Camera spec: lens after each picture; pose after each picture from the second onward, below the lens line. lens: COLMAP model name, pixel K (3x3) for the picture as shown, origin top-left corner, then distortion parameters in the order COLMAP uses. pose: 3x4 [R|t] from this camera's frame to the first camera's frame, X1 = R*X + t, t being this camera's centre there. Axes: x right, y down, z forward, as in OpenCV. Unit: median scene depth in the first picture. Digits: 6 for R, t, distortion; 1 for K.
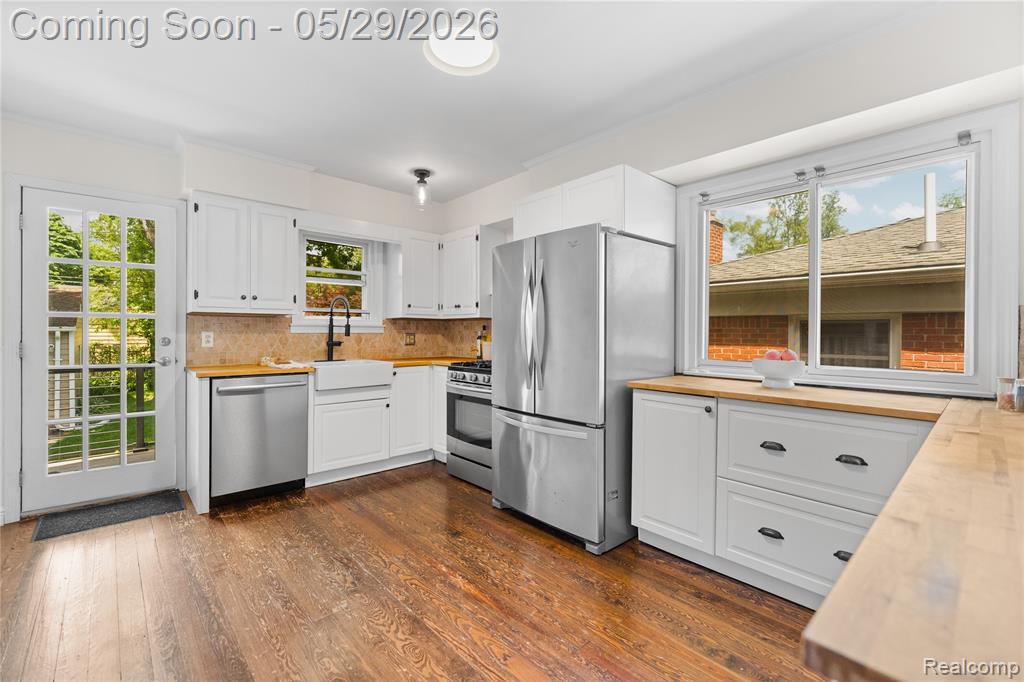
lens RADIAL K [[440.4, 0, 512.0], [0, 440.4, 332.6], [0, 0, 1]] dist [0.001189, -0.000117]
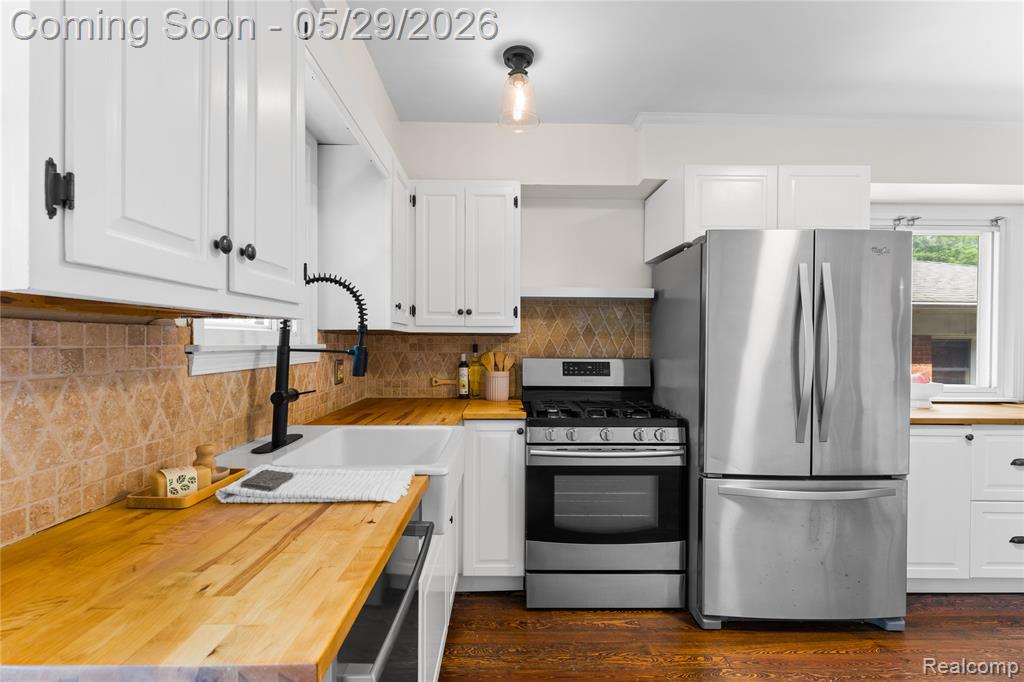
lens RADIAL K [[462.2, 0, 509.8], [0, 462.2, 344.2], [0, 0, 1]] dist [0.000500, -0.000251]
pose [[0.662679, -0.002712, 0.748899, -0.765665], [-0.004020, 0.999966, 0.007178, -0.031471], [-0.748893, -0.007767, 0.662646, 0.789877]]
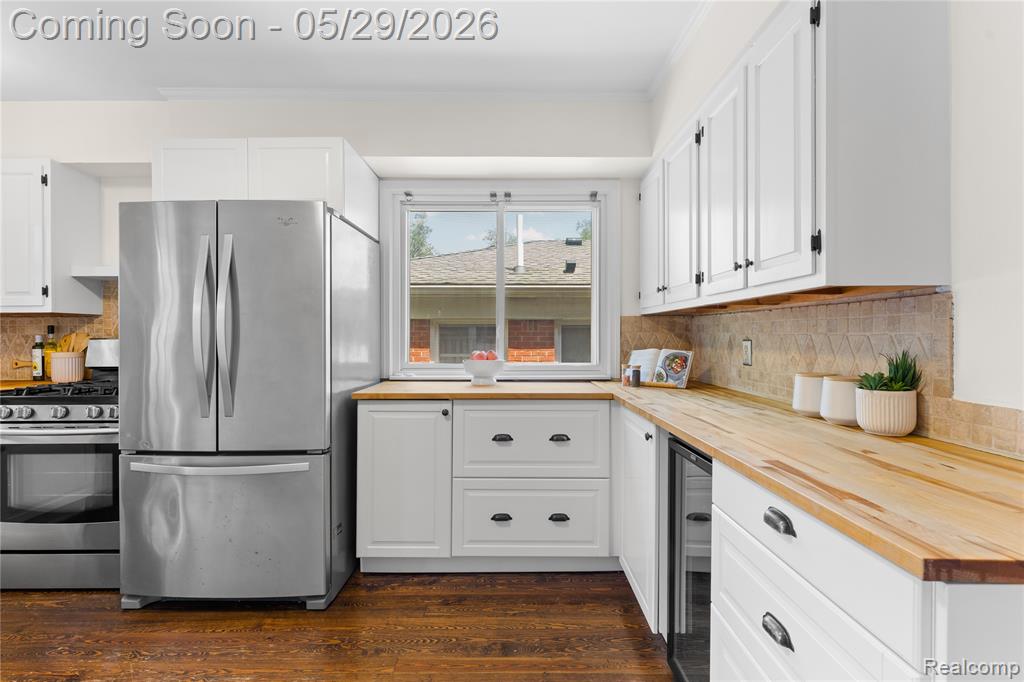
lens RADIAL K [[464.8, 0, 511.9], [0, 464.8, 335.3], [0, 0, 1]] dist [0.001063, -0.000126]
pose [[0.670597, -0.004630, 0.741808, -0.167720], [0.005242, 0.999985, 0.001502, -0.000471], [-0.741803, 0.002881, 0.670611, 0.133324]]
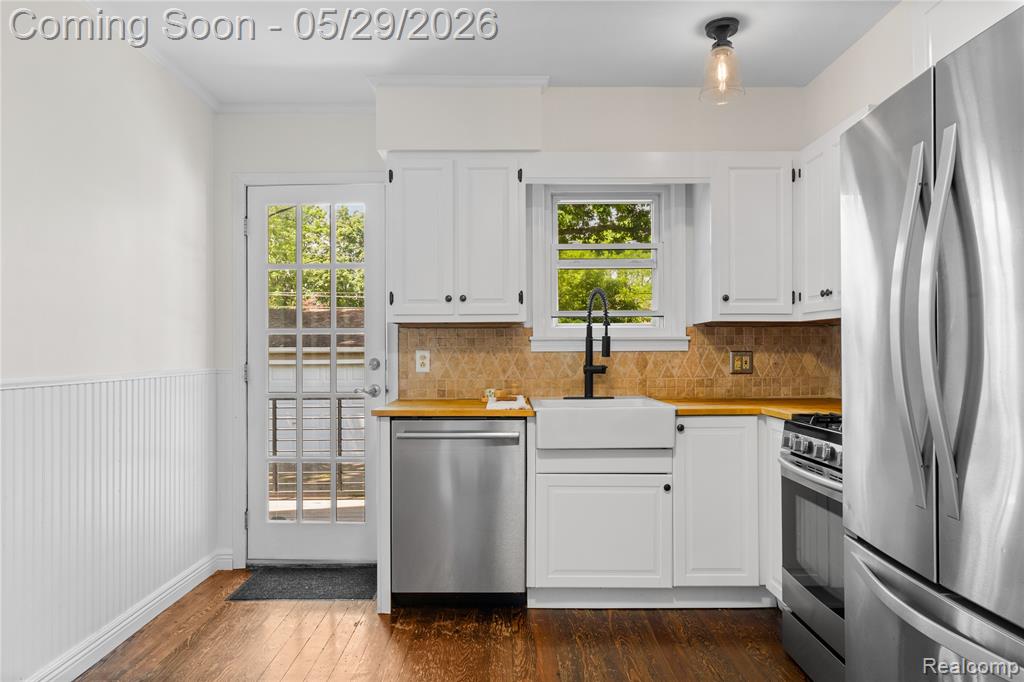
lens RADIAL K [[651.2, 0, 510.7], [0, 651.2, 347.9], [0, 0, 1]] dist [0.001498, 0.000922]
pose [[0.740228, -0.009701, -0.672286, 0.134431], [0.005870, 0.999951, -0.007966, 0.003210], [0.672330, 0.001950, 0.740249, 0.368559]]
